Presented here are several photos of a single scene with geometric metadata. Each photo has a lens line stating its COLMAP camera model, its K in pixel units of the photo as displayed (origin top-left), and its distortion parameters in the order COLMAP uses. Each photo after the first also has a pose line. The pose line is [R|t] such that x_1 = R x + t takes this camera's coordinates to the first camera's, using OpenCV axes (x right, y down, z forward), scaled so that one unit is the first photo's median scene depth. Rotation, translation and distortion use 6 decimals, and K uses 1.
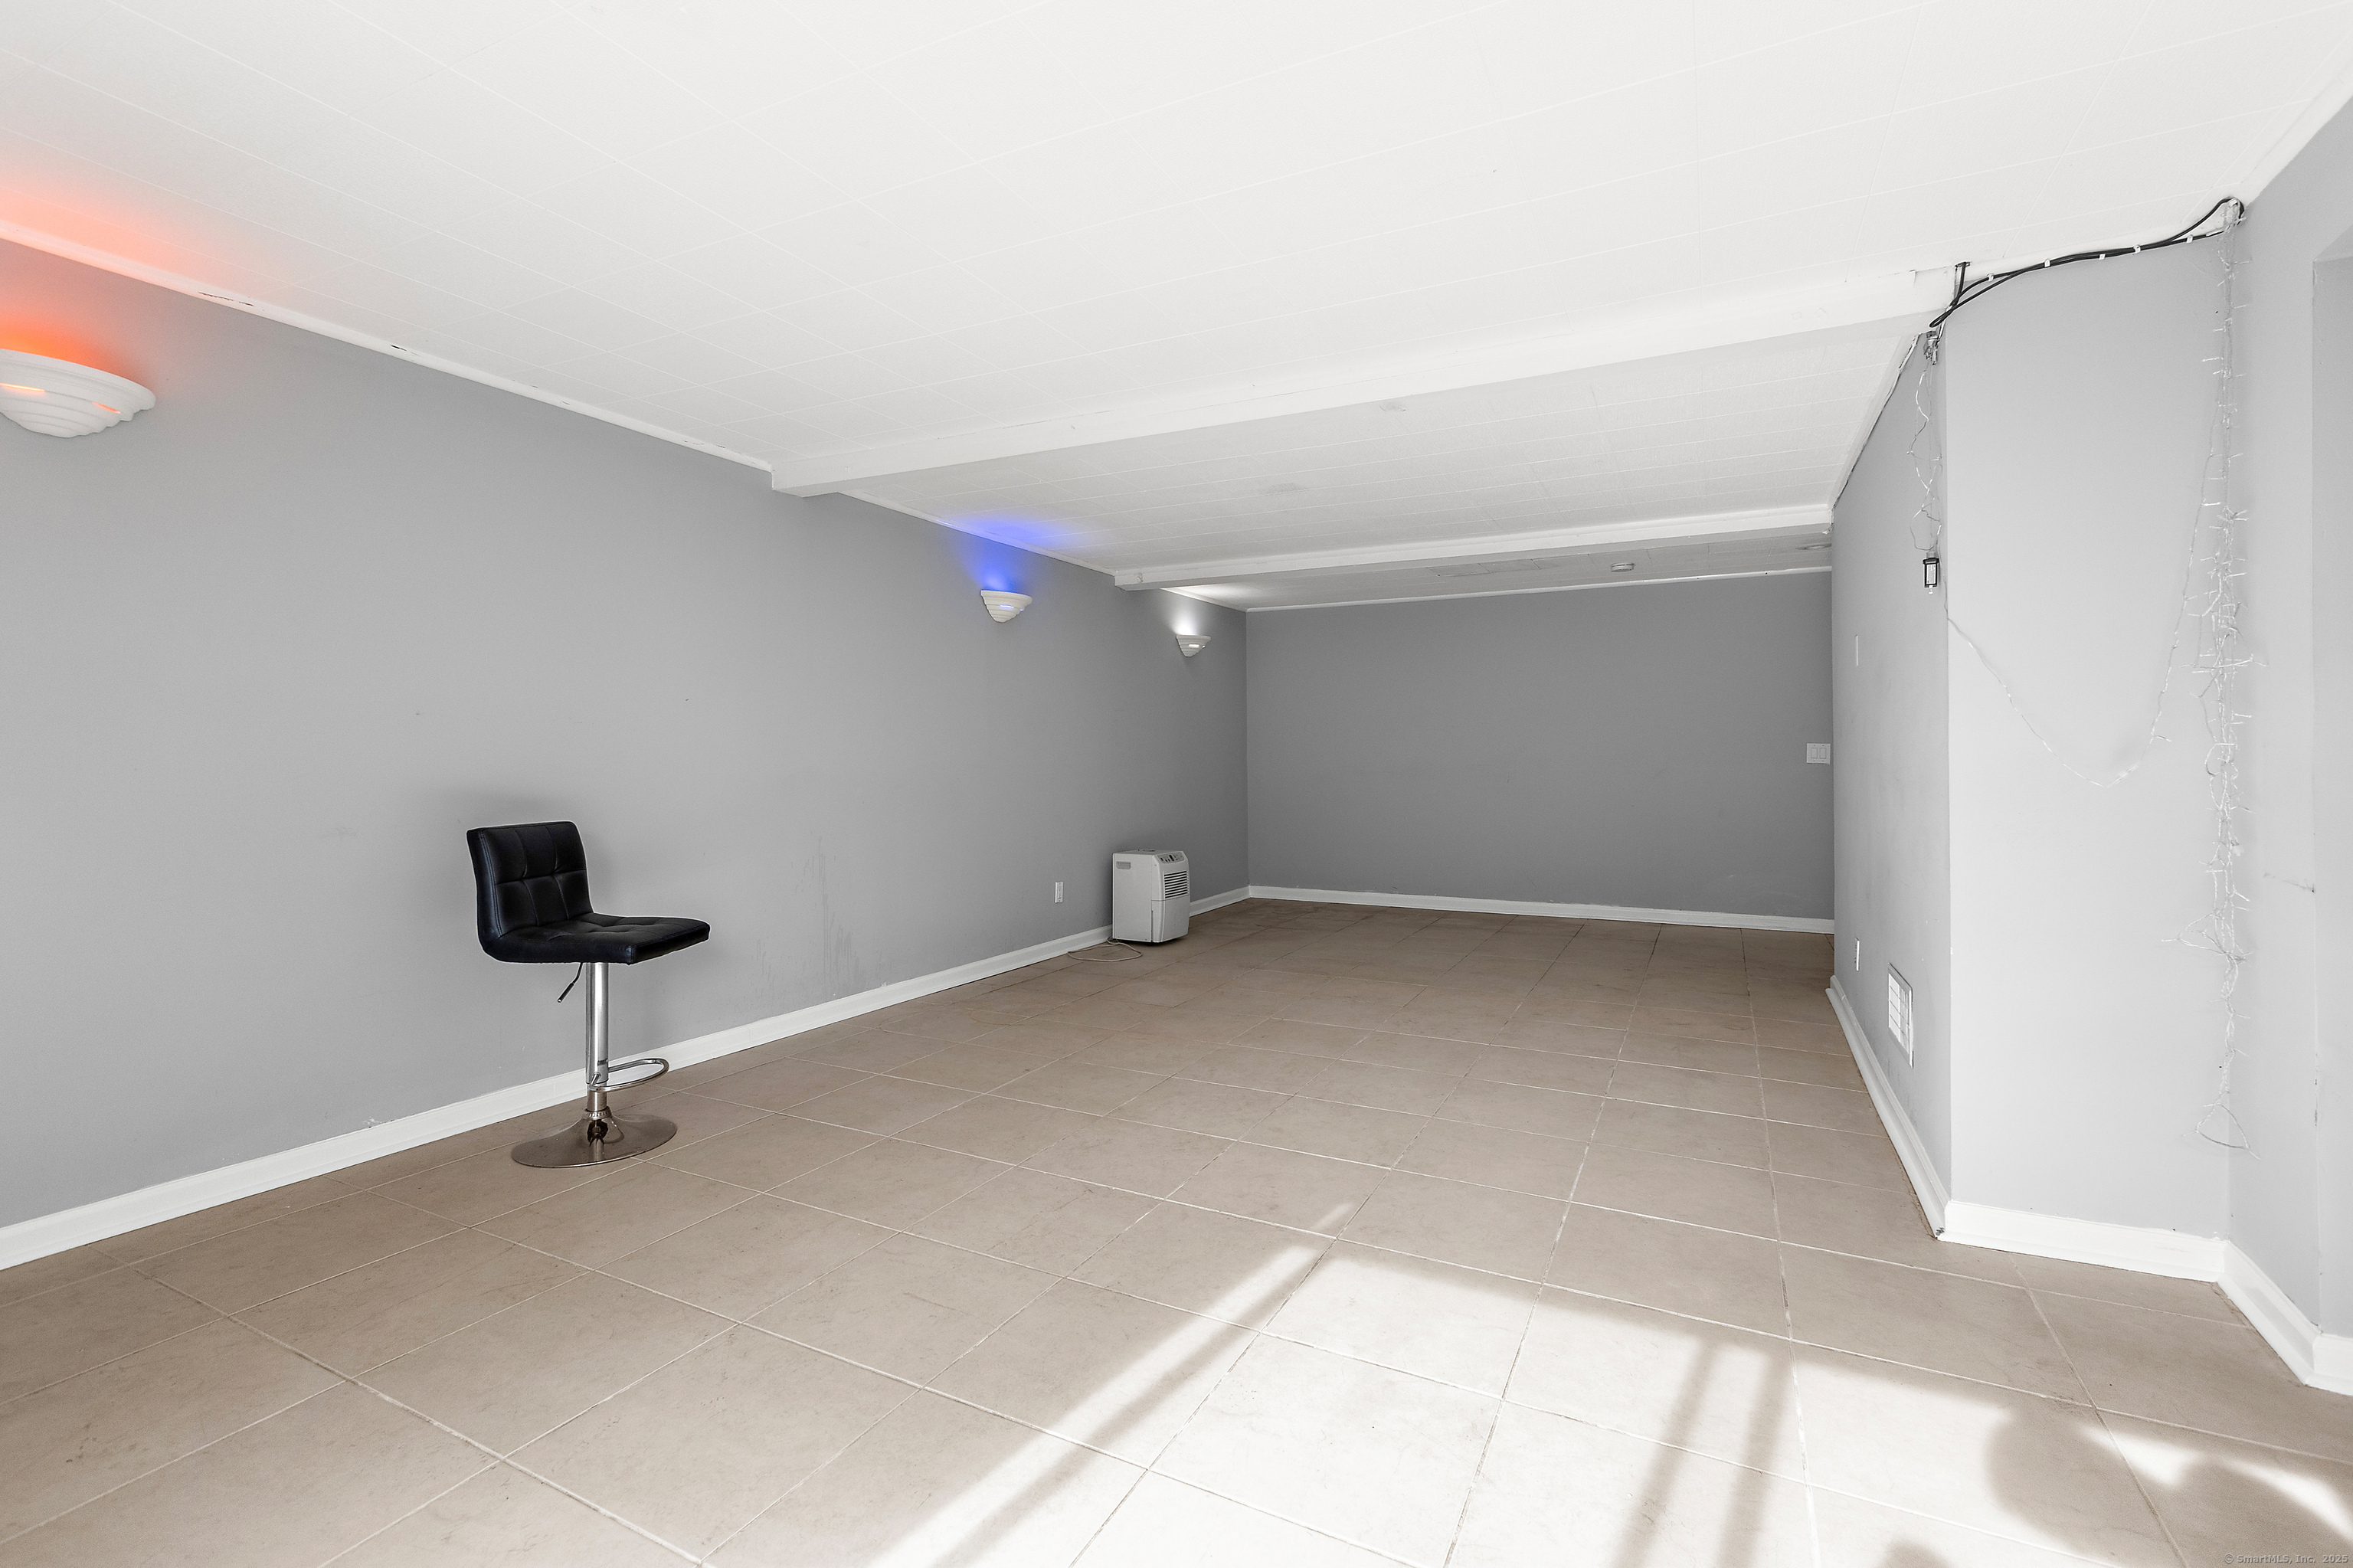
lens RADIAL K [[1053.6, 0, 1186.5], [0, 1053.6, 768.2], [0, 0, 1]] dist [0.002406, -0.000738]
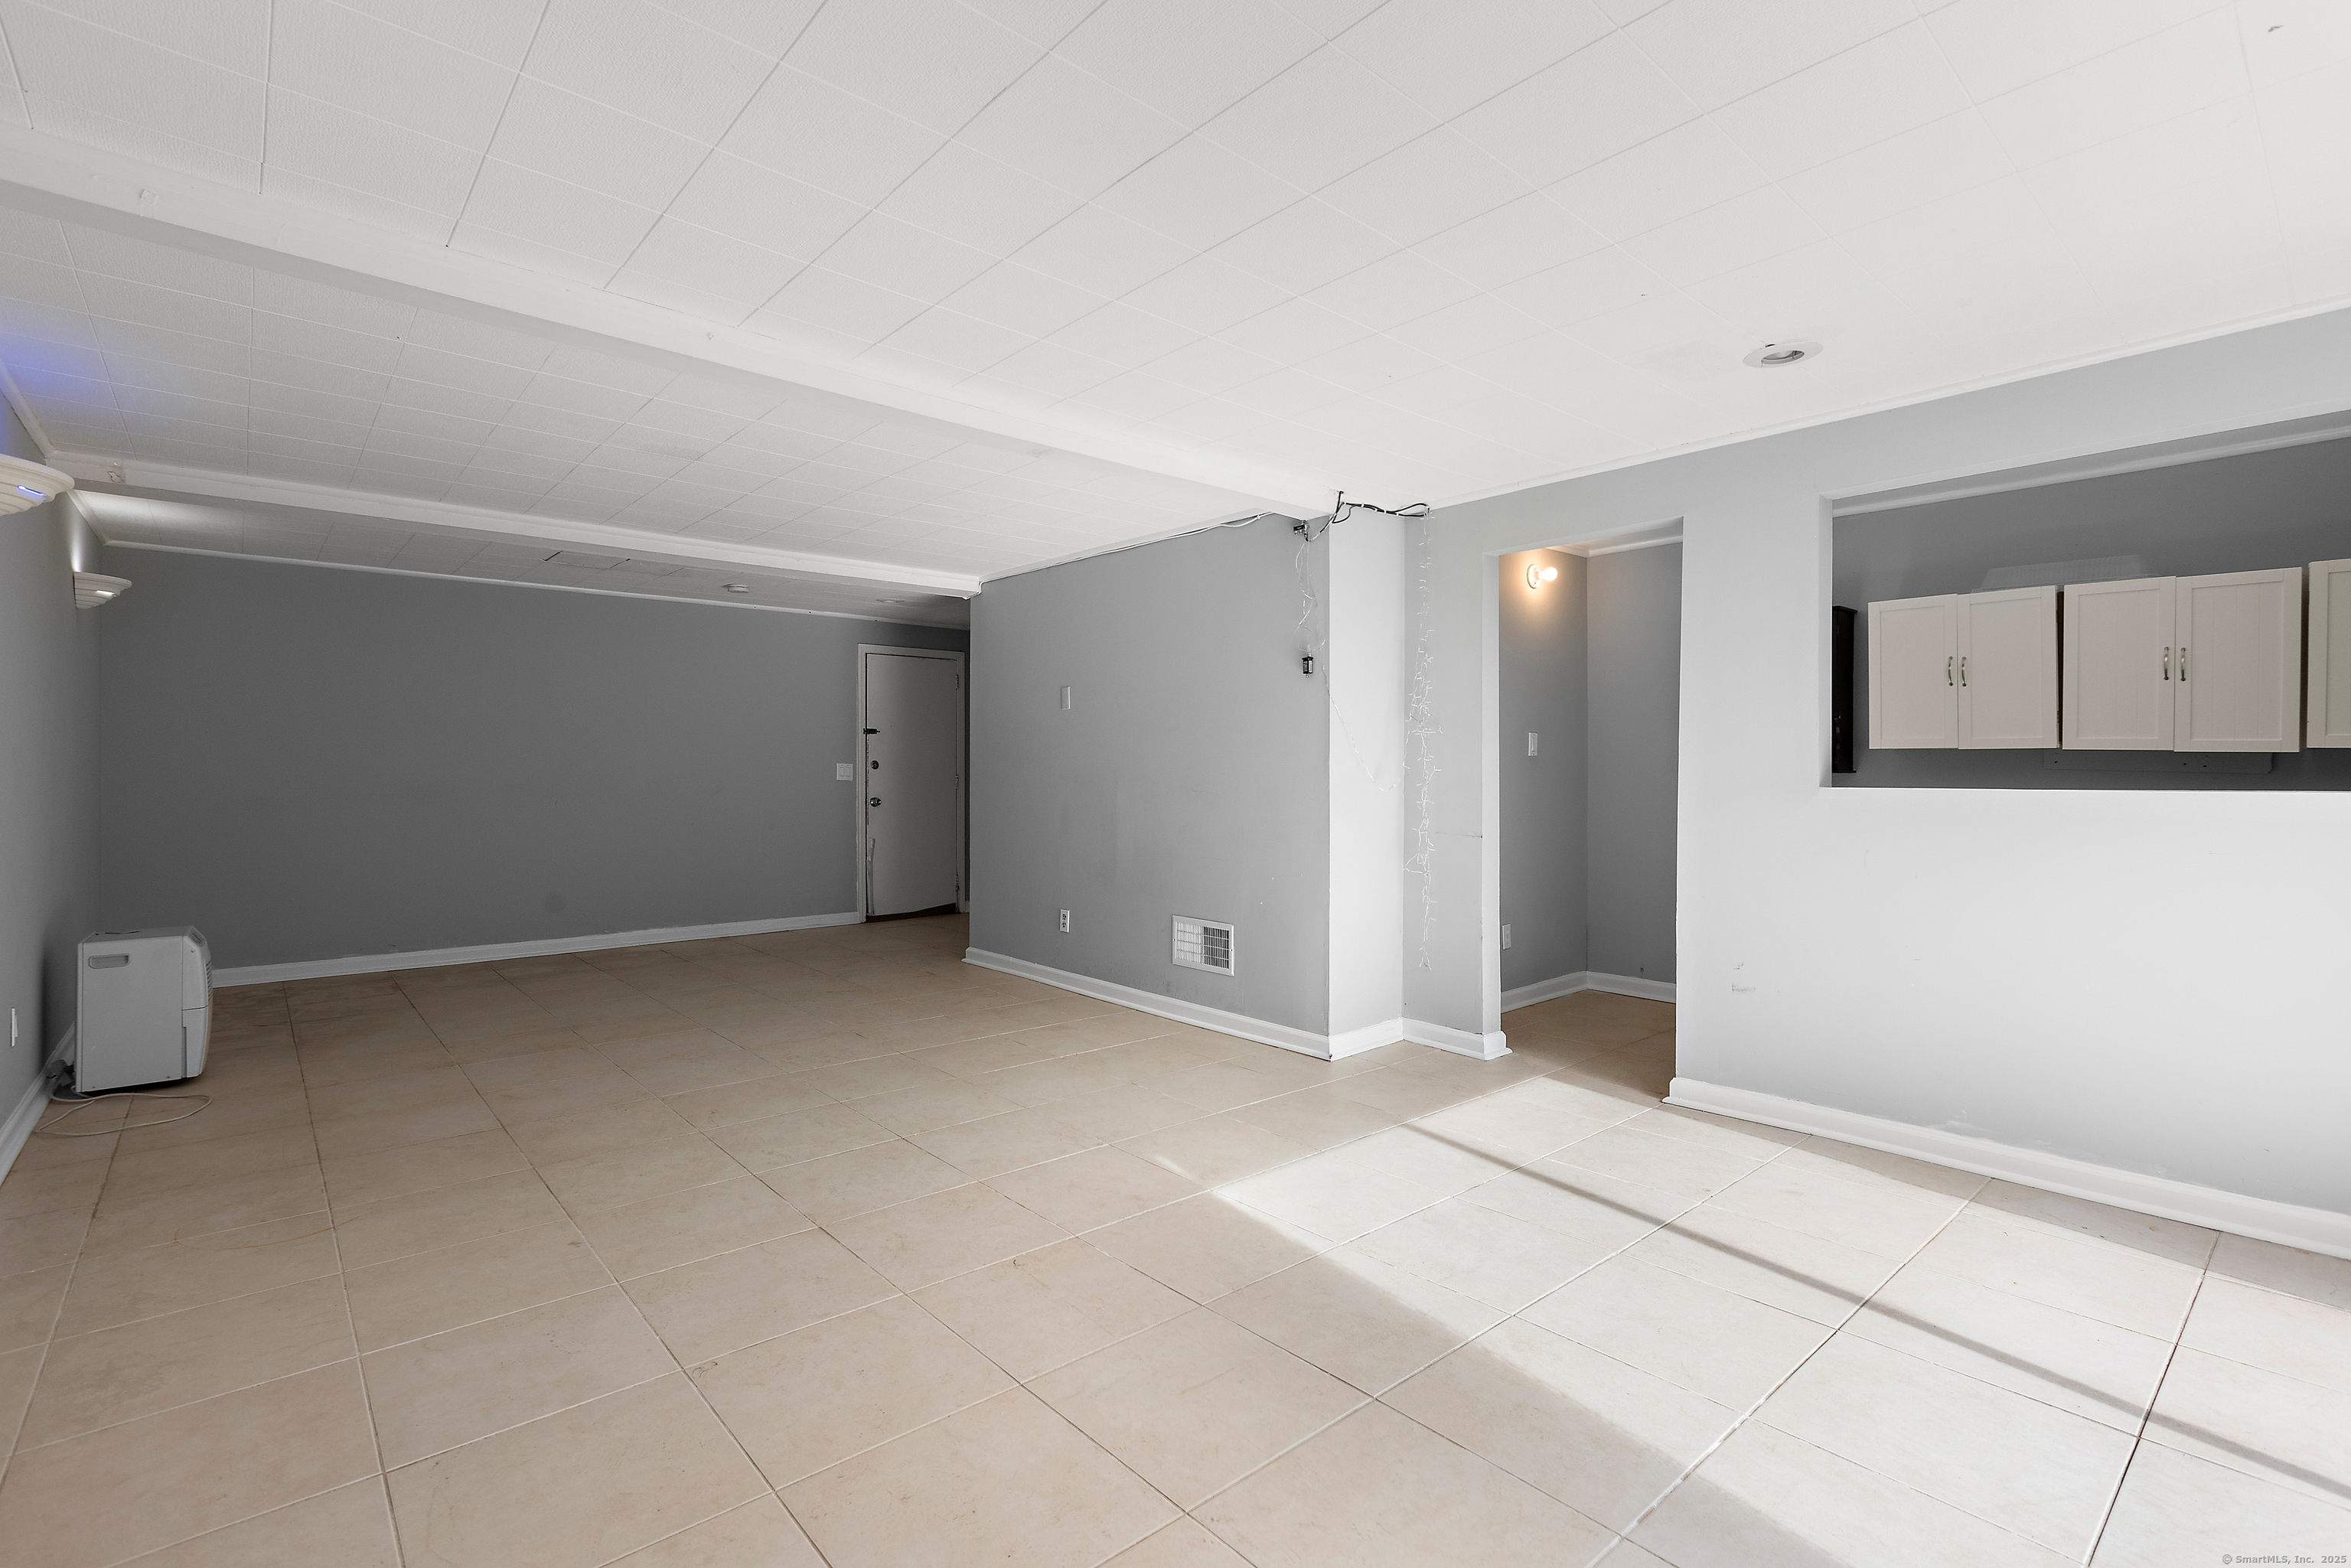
lens RADIAL K [[1052.6, 0, 1163.4], [0, 1052.6, 770.7], [0, 0, 1]] dist [0.002406, -0.000738]
pose [[0.385304, 0.003028, 0.922785, -0.758583], [0.009935, 0.999923, -0.007429, -0.006836], [-0.922736, 0.012030, 0.385244, 0.474820]]
